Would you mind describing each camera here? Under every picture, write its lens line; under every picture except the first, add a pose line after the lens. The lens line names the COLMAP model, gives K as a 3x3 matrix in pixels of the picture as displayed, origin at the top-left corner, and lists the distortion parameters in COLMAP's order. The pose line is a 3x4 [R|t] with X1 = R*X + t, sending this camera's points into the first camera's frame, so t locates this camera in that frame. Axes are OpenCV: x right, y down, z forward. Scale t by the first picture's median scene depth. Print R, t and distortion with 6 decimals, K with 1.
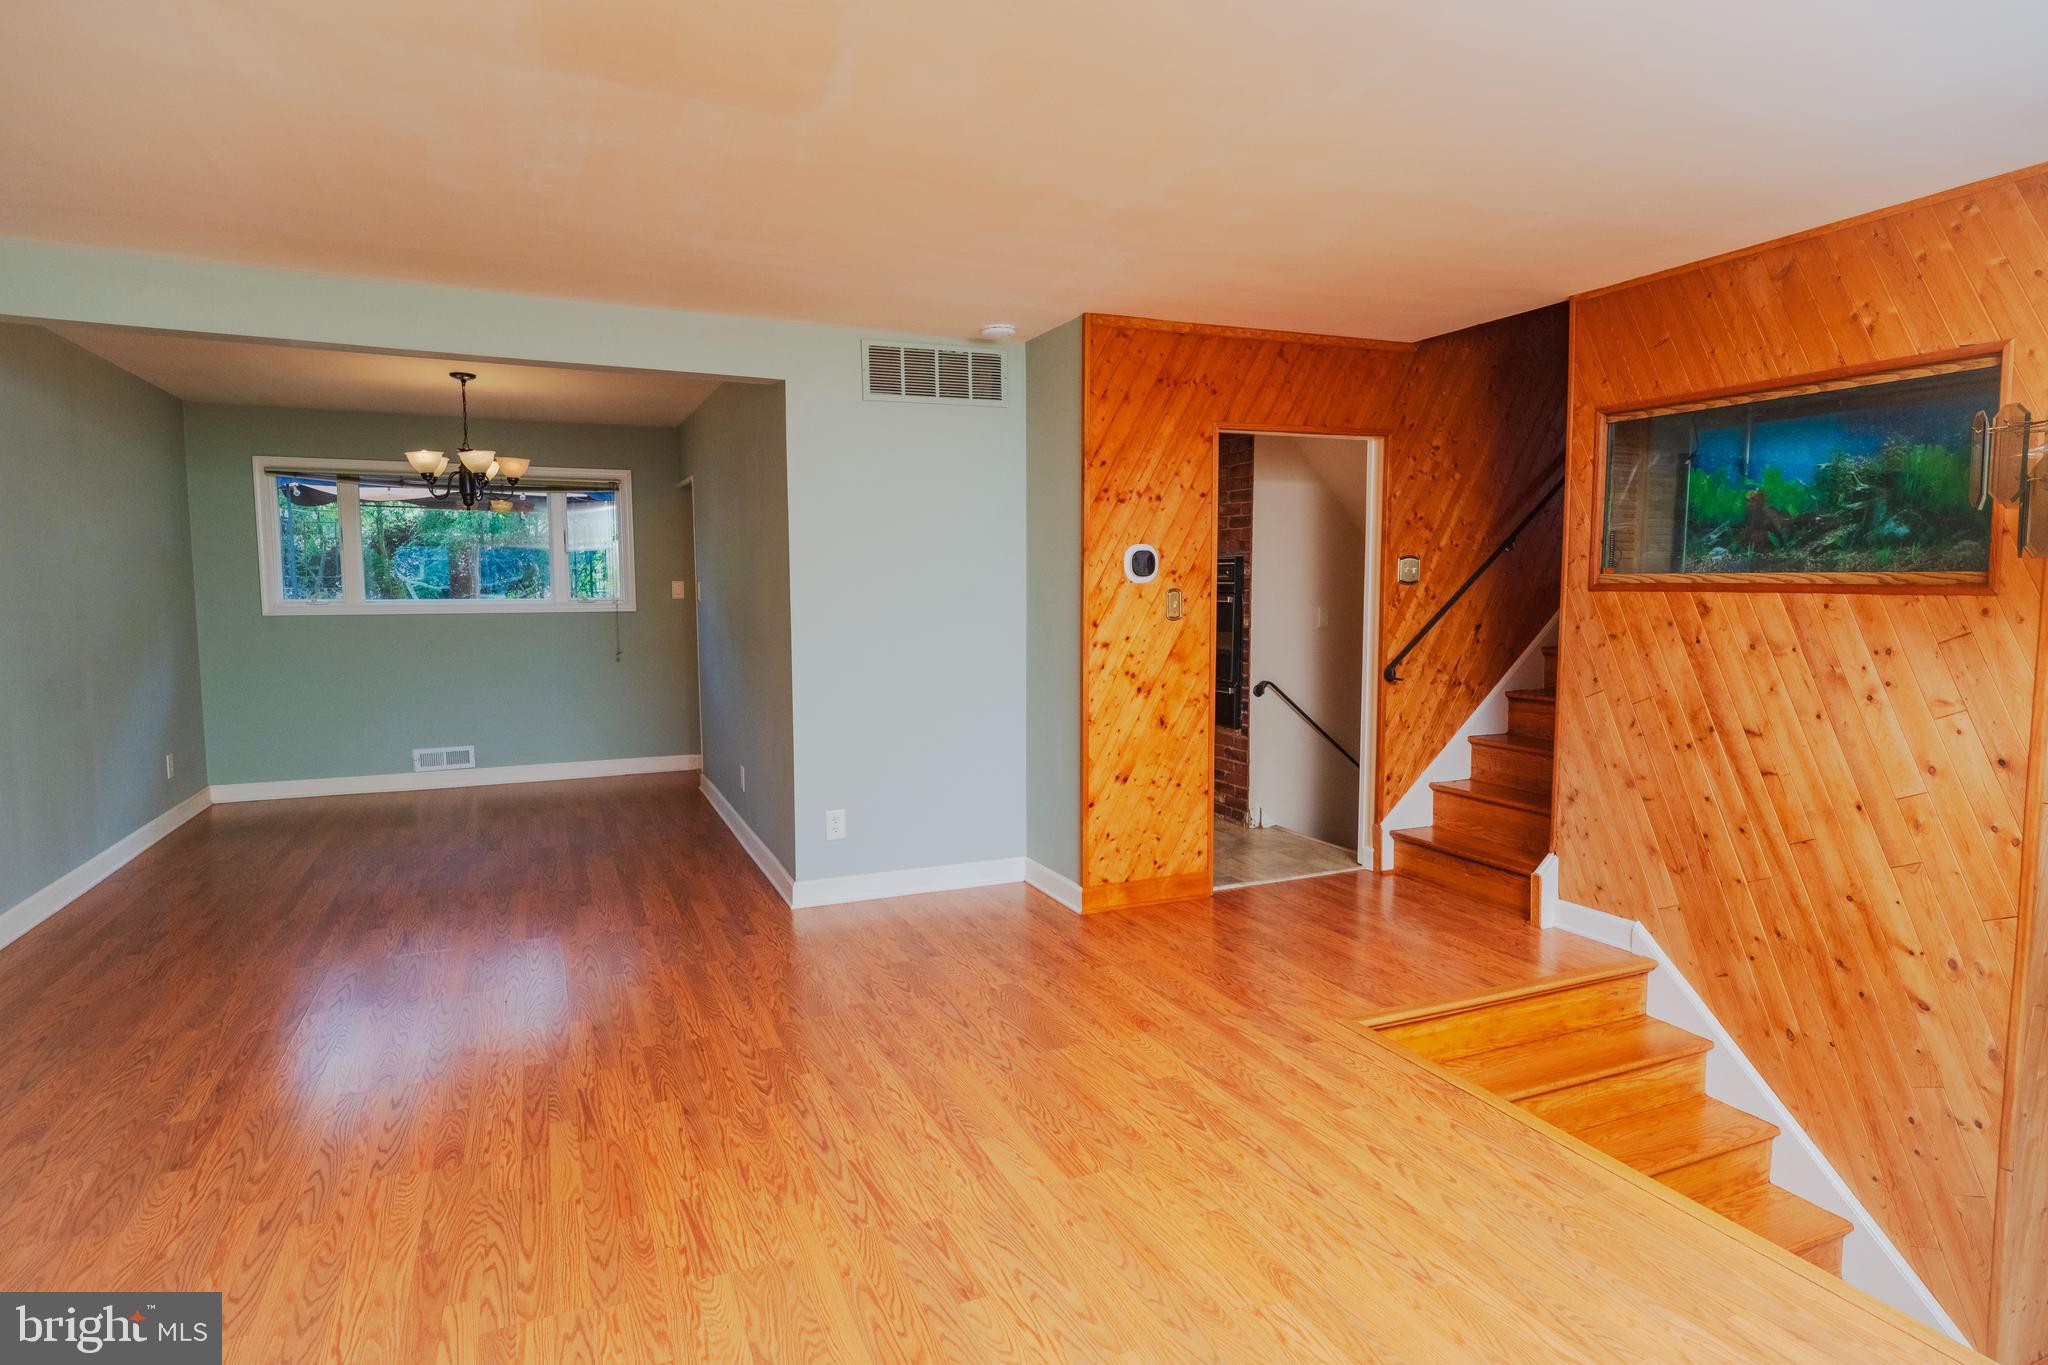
lens RADIAL K [[1093.6, 0, 1024.0], [0, 1093.6, 682.5], [0, 0, 1]] dist [0.002117, -0.000538]
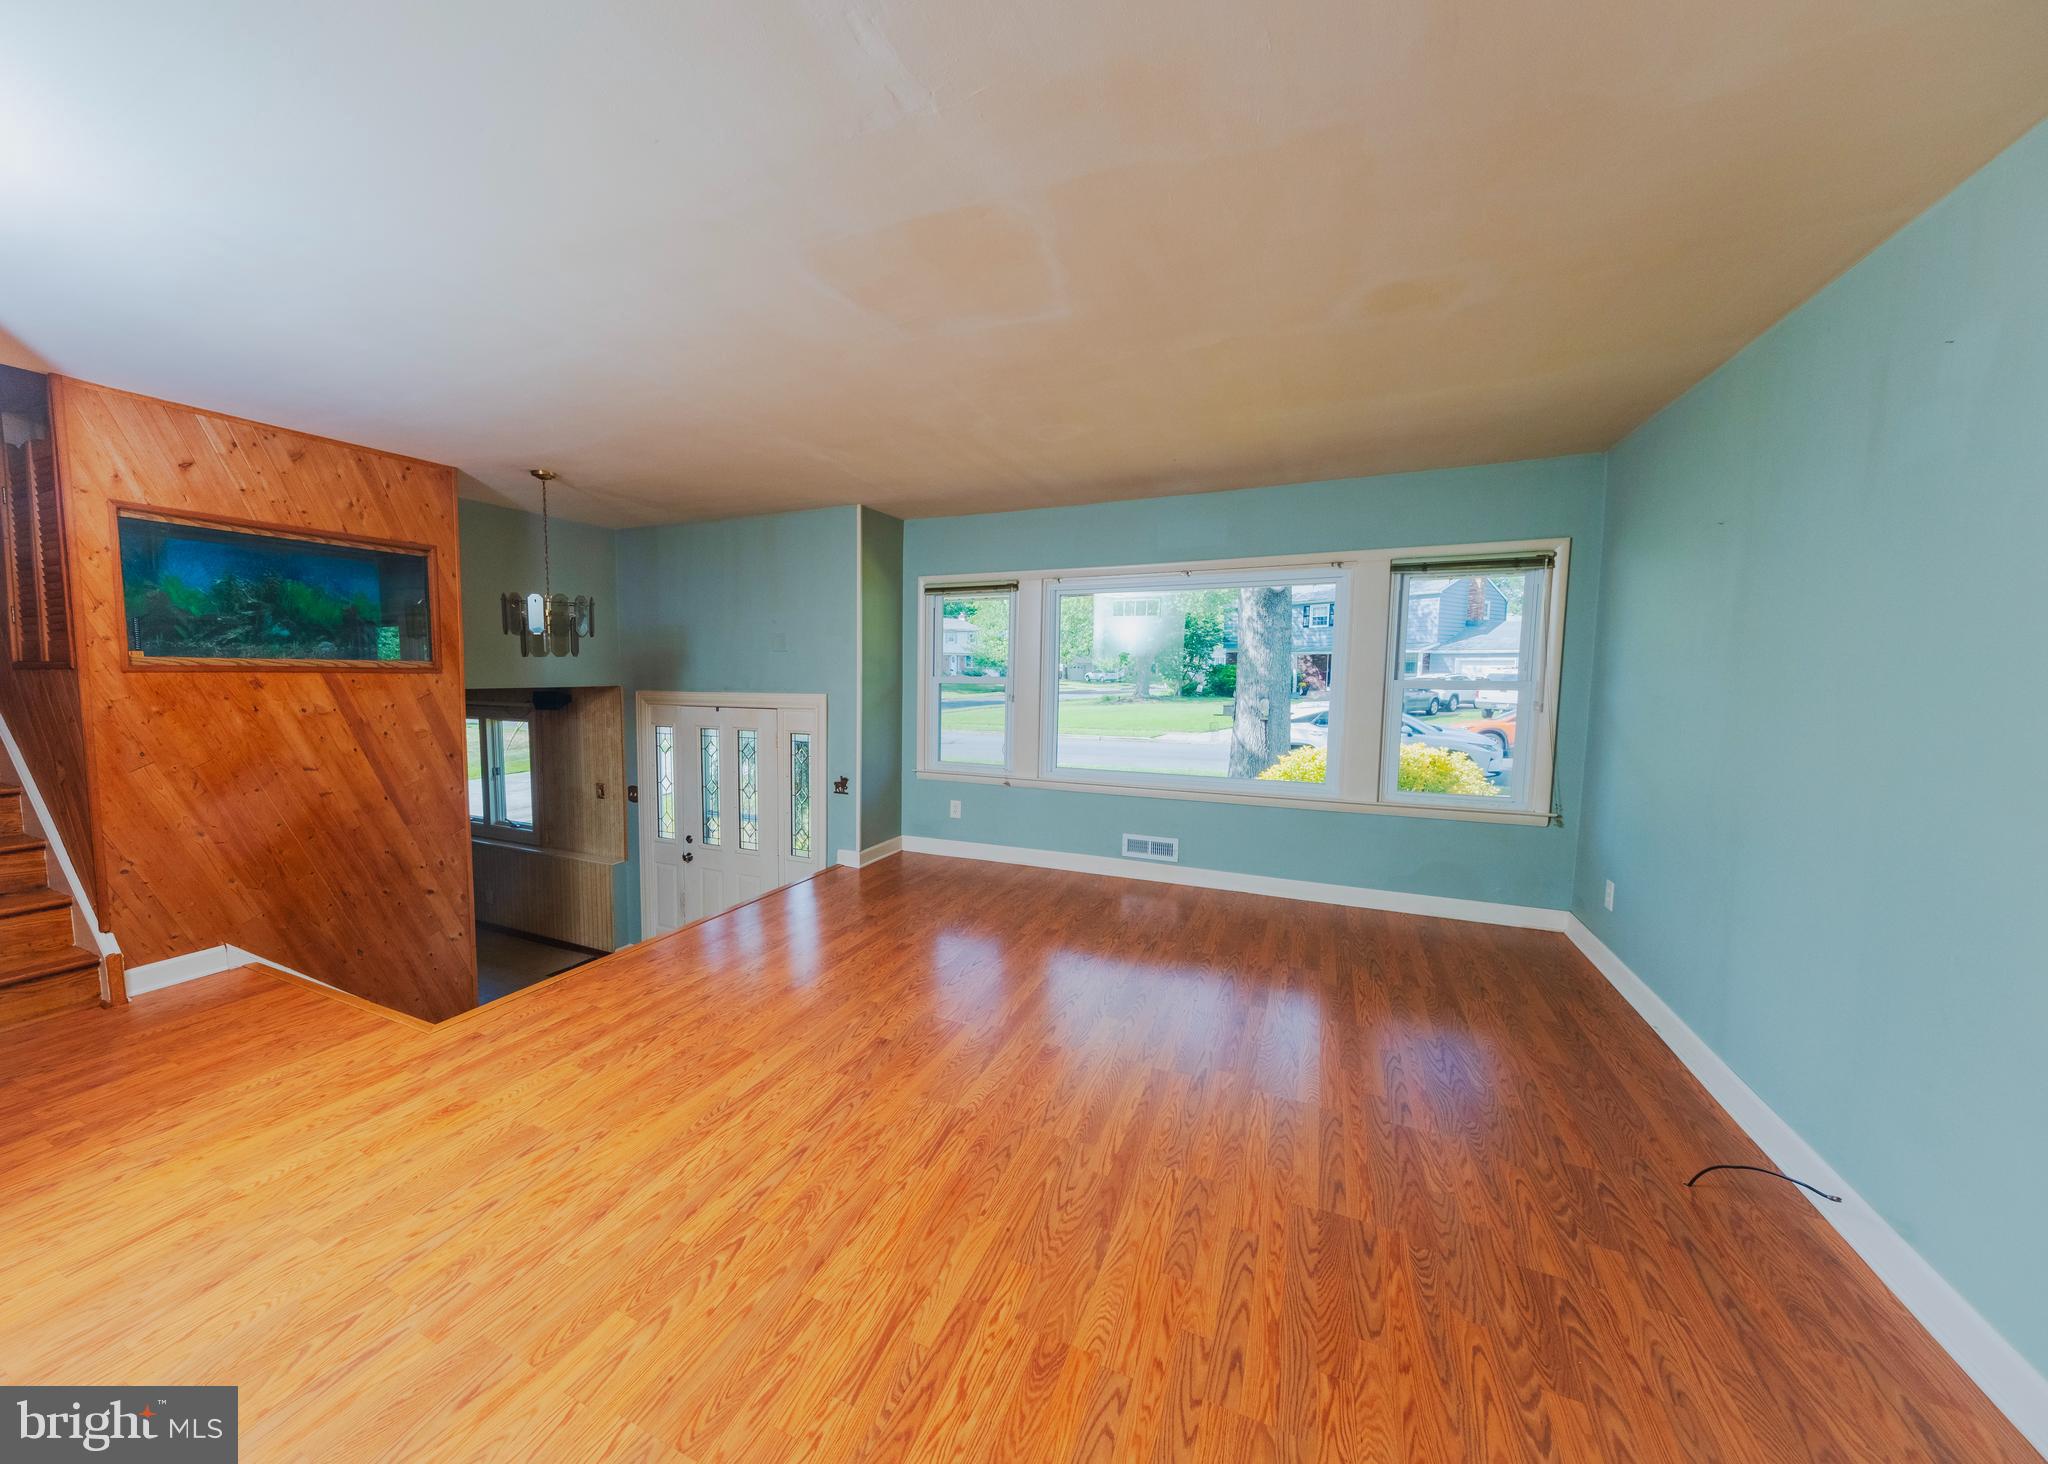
lens RADIAL K [[752.7, 0, 945.5], [0, 752.7, 734.7], [0, 0, 1]] dist [0.000562, 0.000047]
pose [[-0.642081, -0.067276, 0.763679, -0.682902], [0.065557, 0.987675, 0.142128, -0.092347], [-0.763828, 0.141322, -0.629757, 1.050021]]
